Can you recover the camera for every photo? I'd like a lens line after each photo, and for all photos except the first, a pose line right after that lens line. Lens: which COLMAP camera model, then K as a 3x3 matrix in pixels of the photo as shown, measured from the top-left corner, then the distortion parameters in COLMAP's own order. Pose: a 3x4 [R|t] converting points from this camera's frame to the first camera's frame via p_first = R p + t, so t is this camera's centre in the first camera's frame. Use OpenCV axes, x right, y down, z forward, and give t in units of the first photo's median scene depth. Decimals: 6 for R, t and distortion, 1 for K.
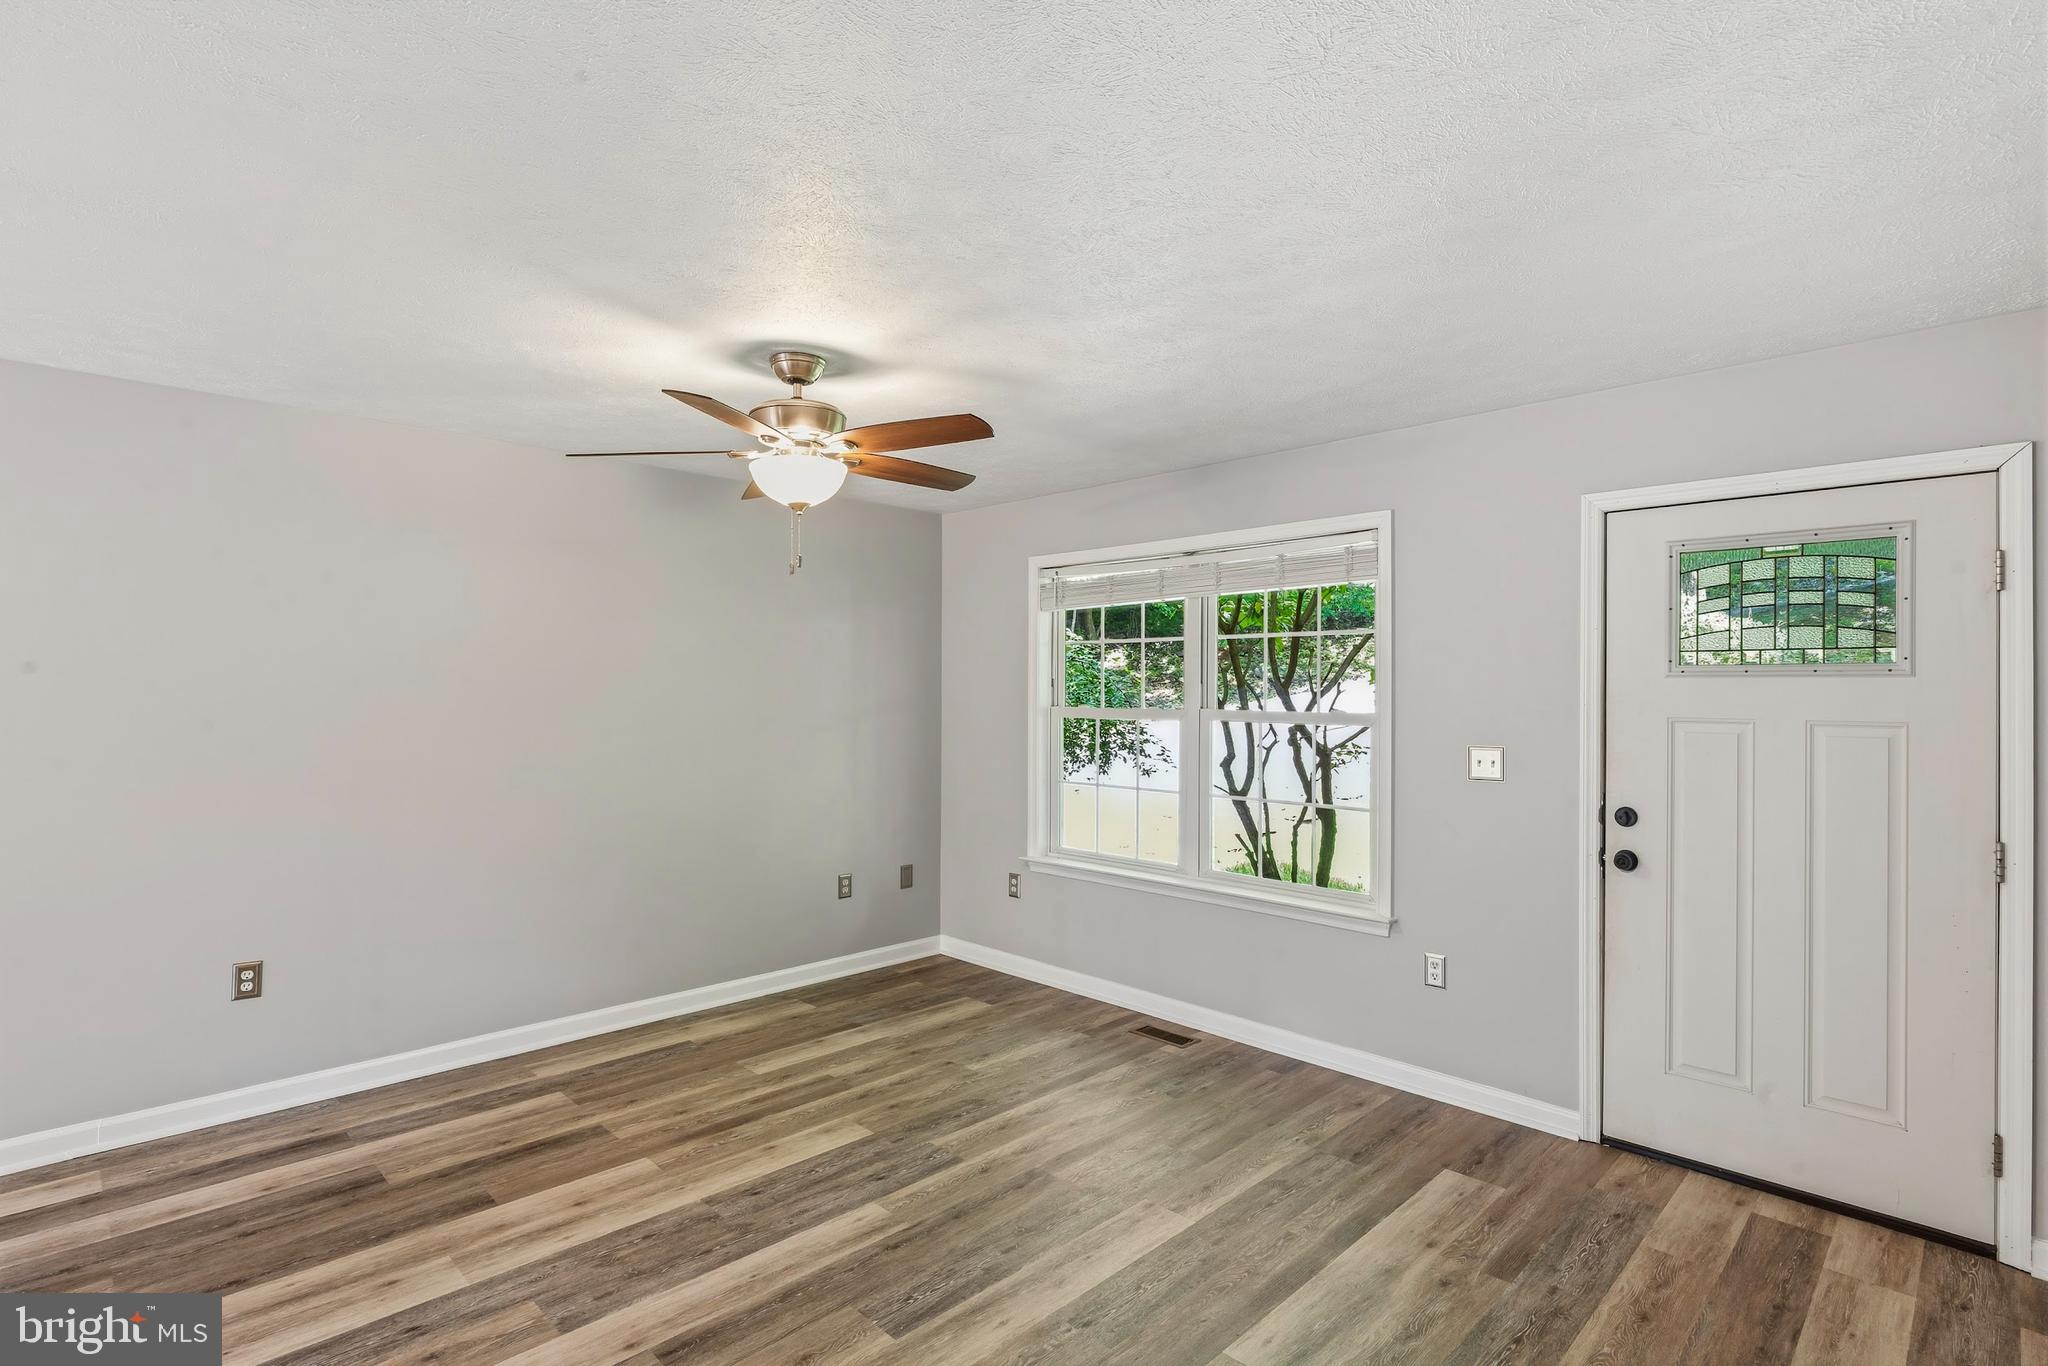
lens RADIAL K [[994.1, 0, 1017.1], [0, 994.1, 689.2], [0, 0, 1]] dist [-0.010040, 0.000519]
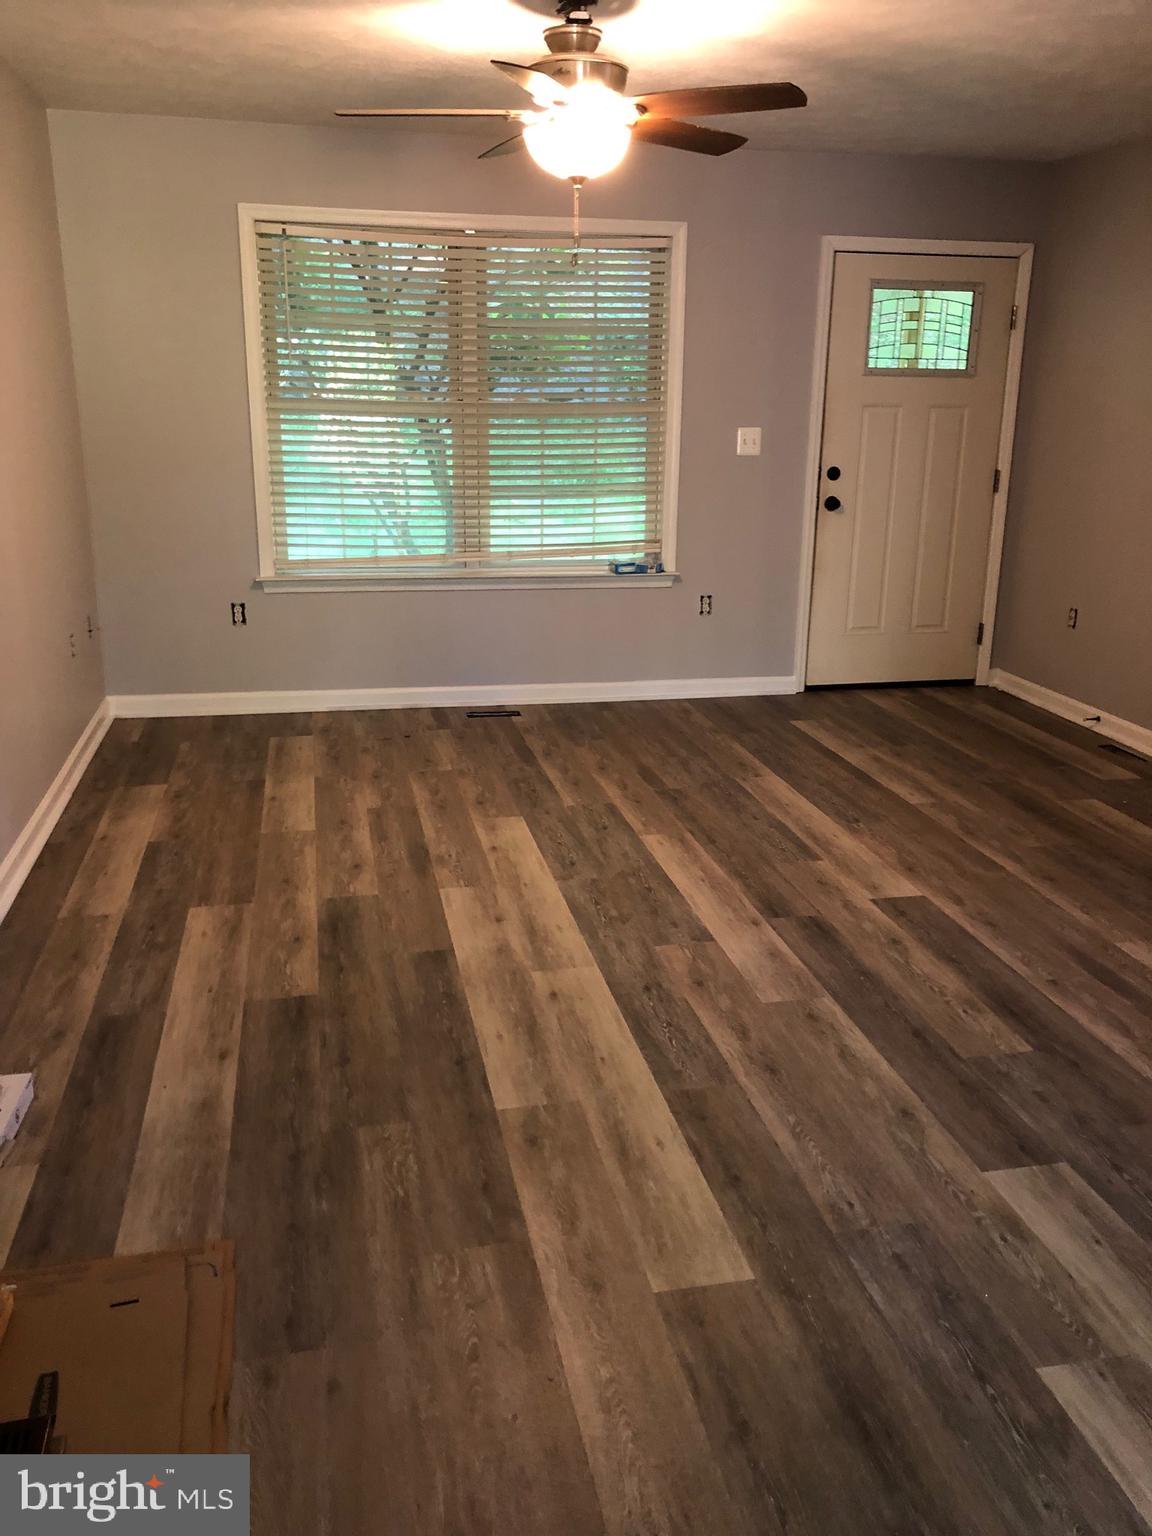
lens RADIAL K [[1267.8, 0, 584.3], [0, 1267.8, 729.7], [0, 0, 1]] dist [0.071611, -0.005105]
pose [[0.542177, -0.219325, 0.811135, -1.202179], [-0.012716, 0.963081, 0.268910, -0.012755], [-0.840168, -0.156111, 0.519372, 0.245456]]
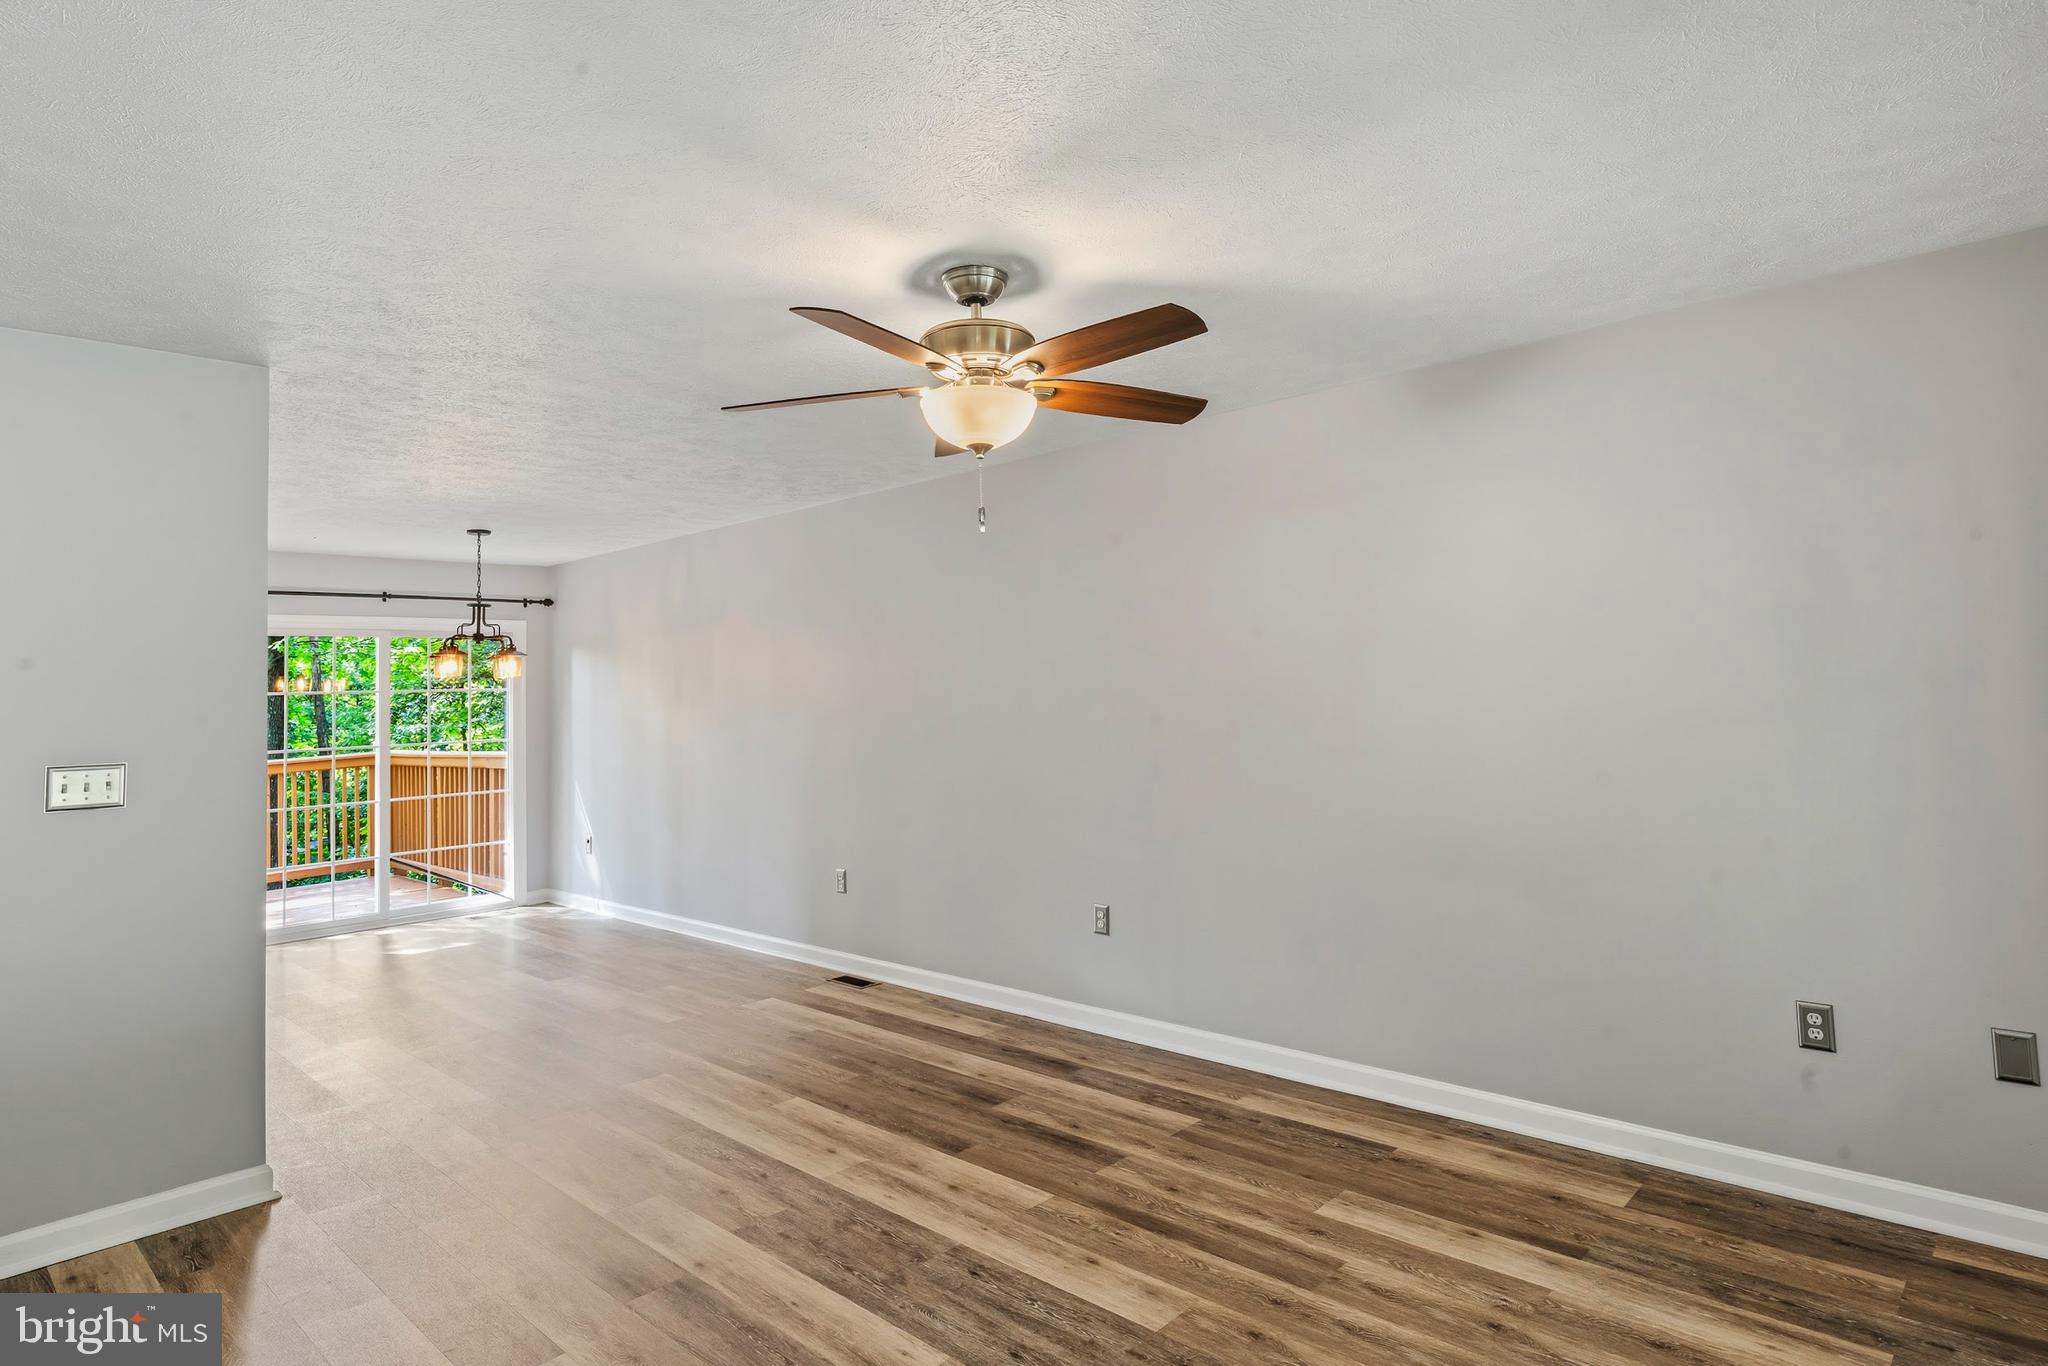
lens RADIAL K [[1119.0, 0, 1034.4], [0, 1119.0, 632.5], [0, 0, 1]] dist [-0.004058, 0.000686]
pose [[0.037021, -0.059588, -0.997536, 0.629549], [0.036301, 0.997642, -0.058247, 0.020784], [0.998655, -0.034055, 0.039097, 0.907441]]
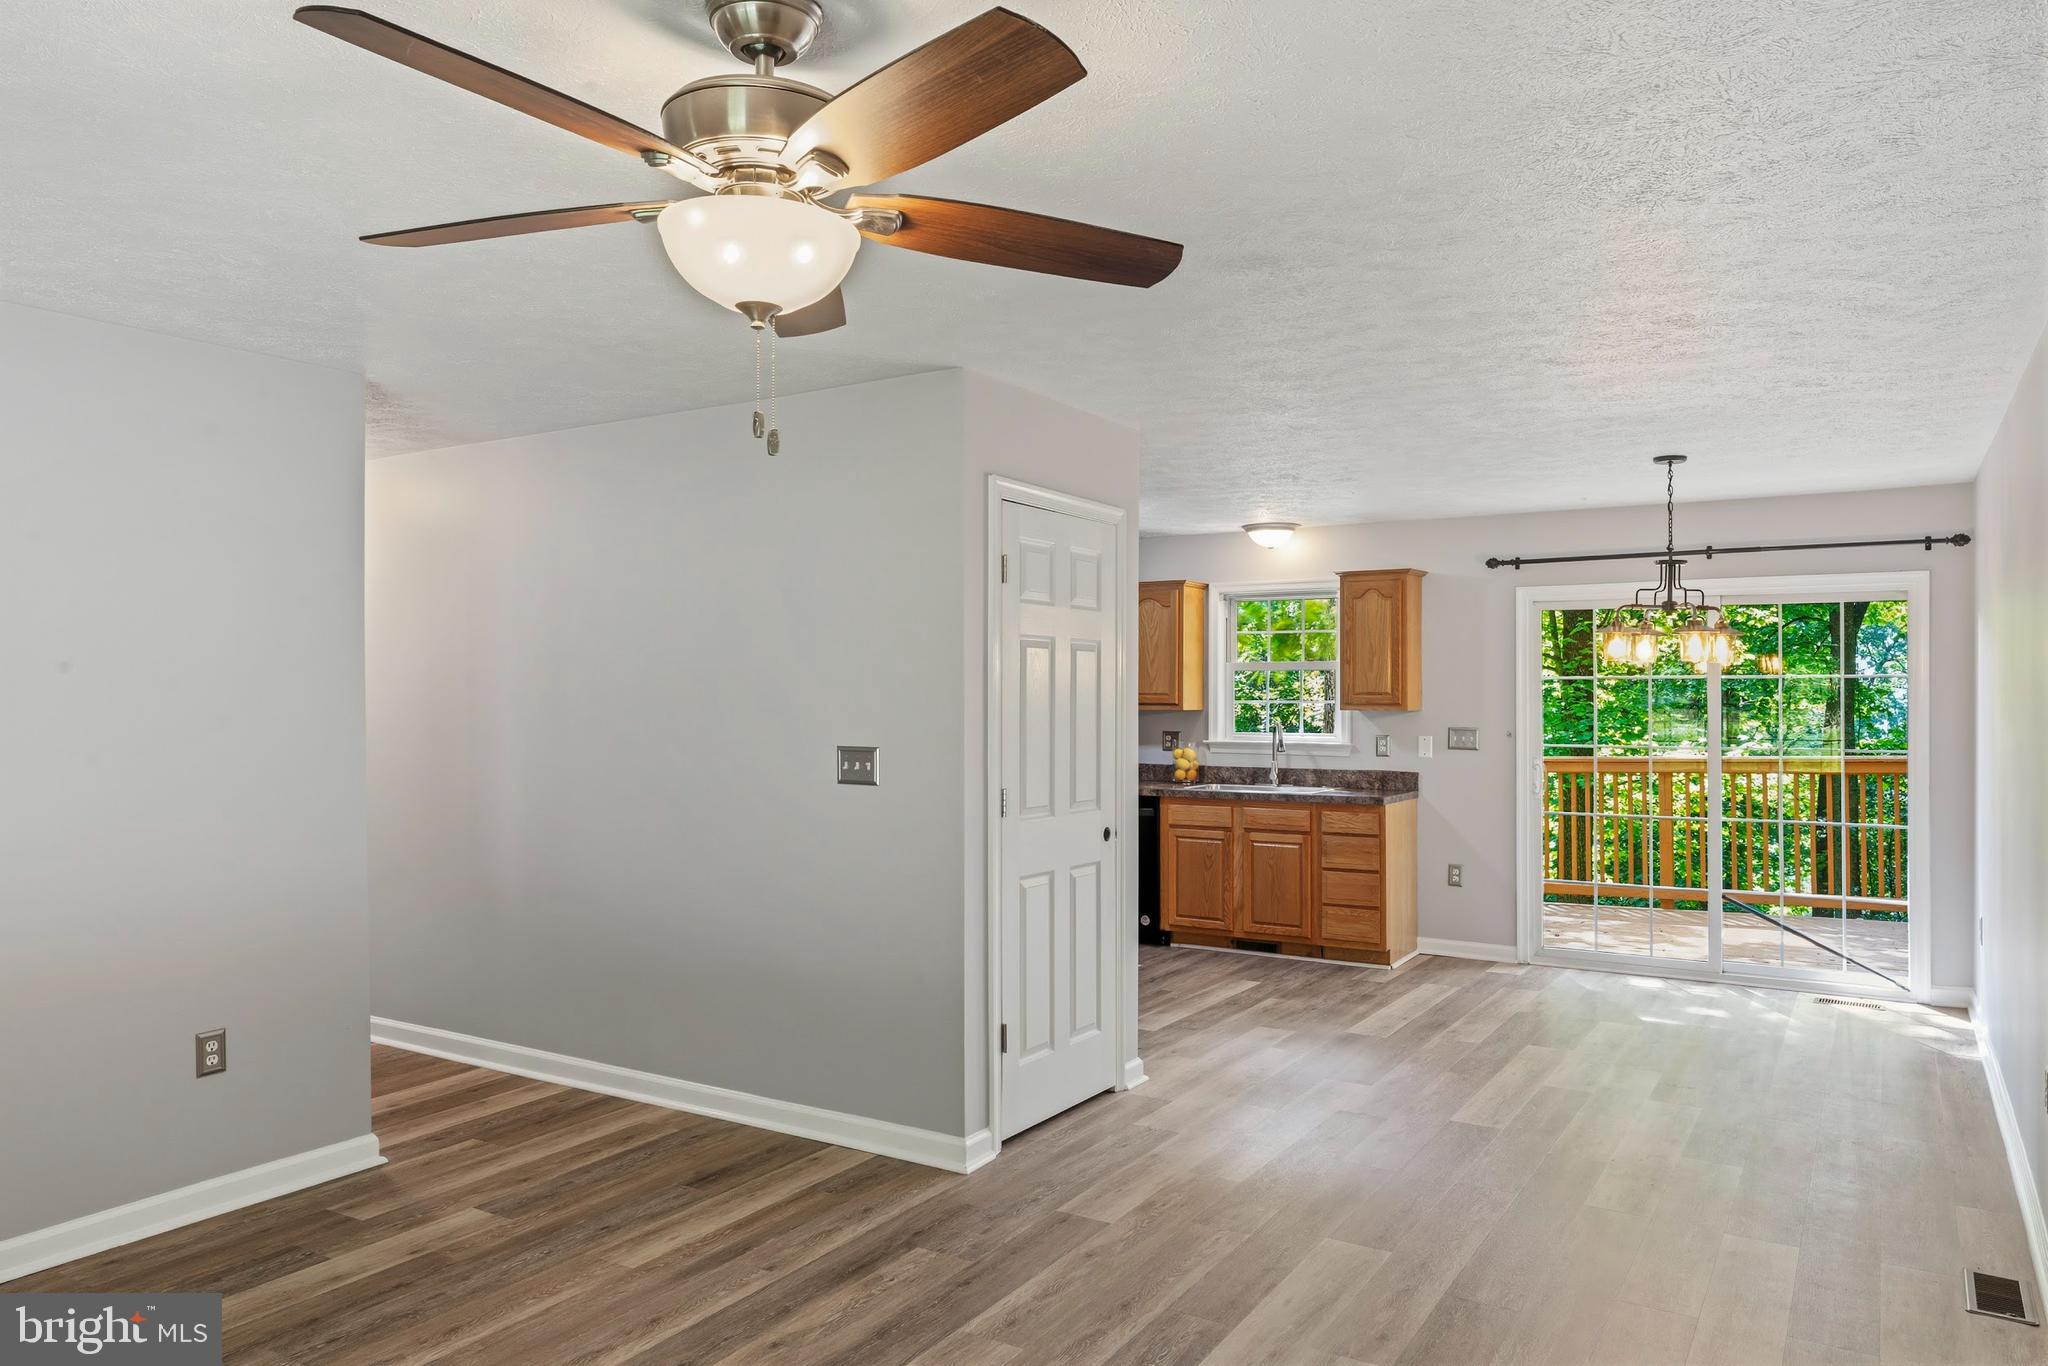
lens RADIAL K [[1374.4, 0, 1024.0], [0, 1374.4, 683.0], [0, 0, 1]] dist [-0.001835, 0.000690]
pose [[-0.972773, -0.006693, -0.231663, -0.173010], [-0.002949, 0.999859, -0.016501, 0.007716], [0.231740, -0.015369, -0.972656, 1.513086]]
